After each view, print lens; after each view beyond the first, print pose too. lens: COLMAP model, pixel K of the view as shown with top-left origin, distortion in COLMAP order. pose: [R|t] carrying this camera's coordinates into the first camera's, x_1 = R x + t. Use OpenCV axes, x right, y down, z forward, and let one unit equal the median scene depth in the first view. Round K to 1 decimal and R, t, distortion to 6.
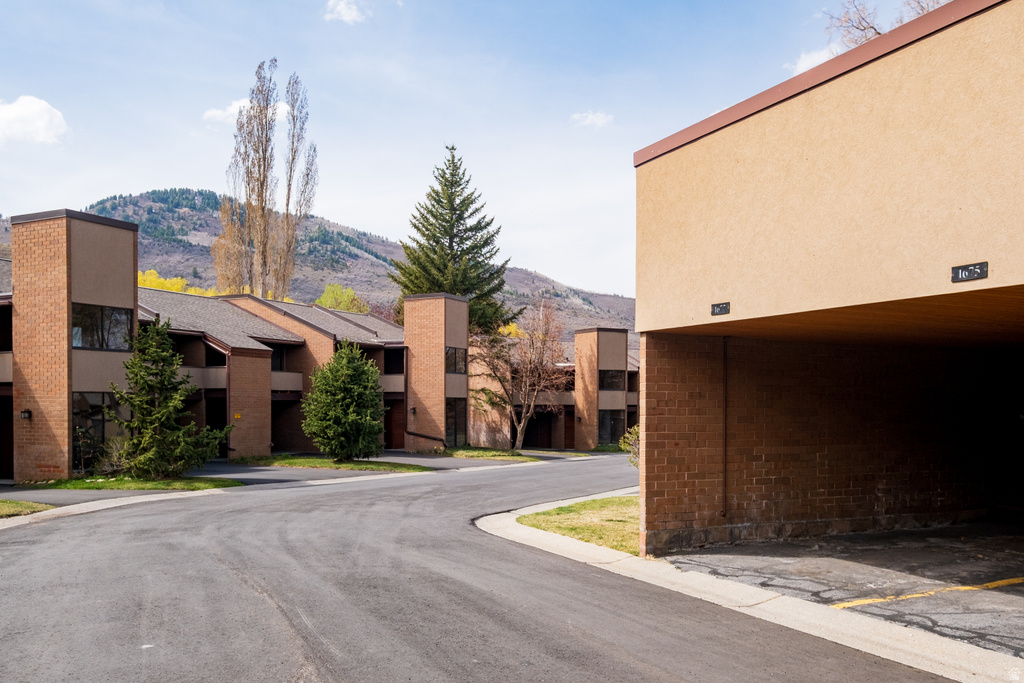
lens RADIAL K [[886.9, 0, 512.1], [0, 886.9, 416.4], [0, 0, 1]] dist [0.014329, 0.008973]
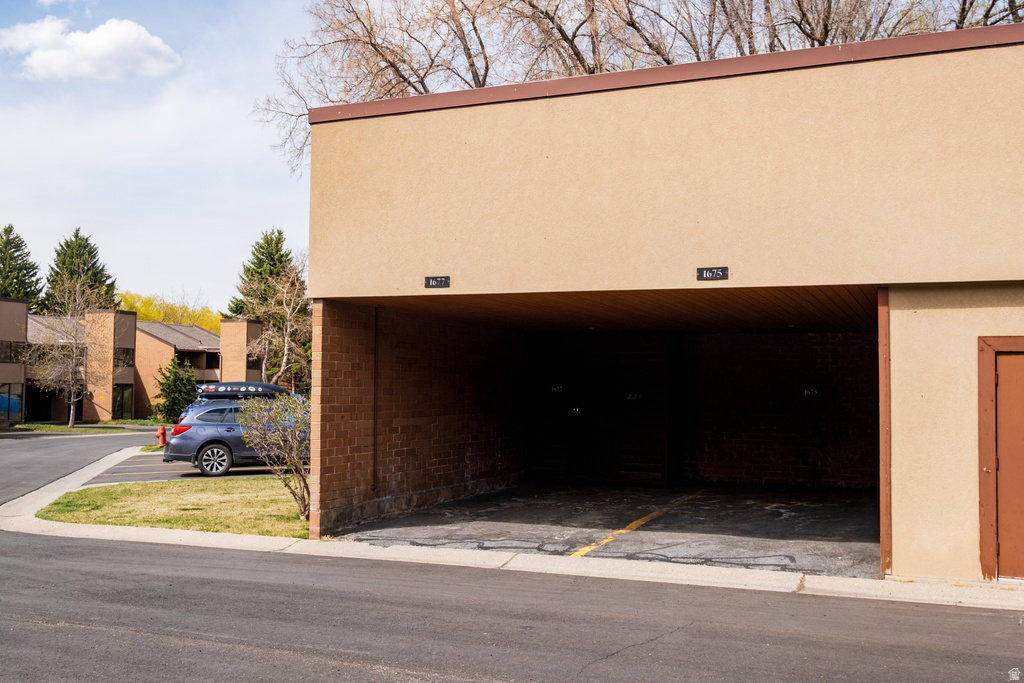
lens RADIAL K [[987.5, 0, 511.9], [0, 987.5, 341.3], [0, 0, 1]] dist [-0.013219, 0.000000]
pose [[0.746350, 0.033273, 0.664722, -0.392816], [0.001710, 0.998650, -0.051908, 0.005459], [-0.665552, 0.039878, 0.745286, 0.083938]]
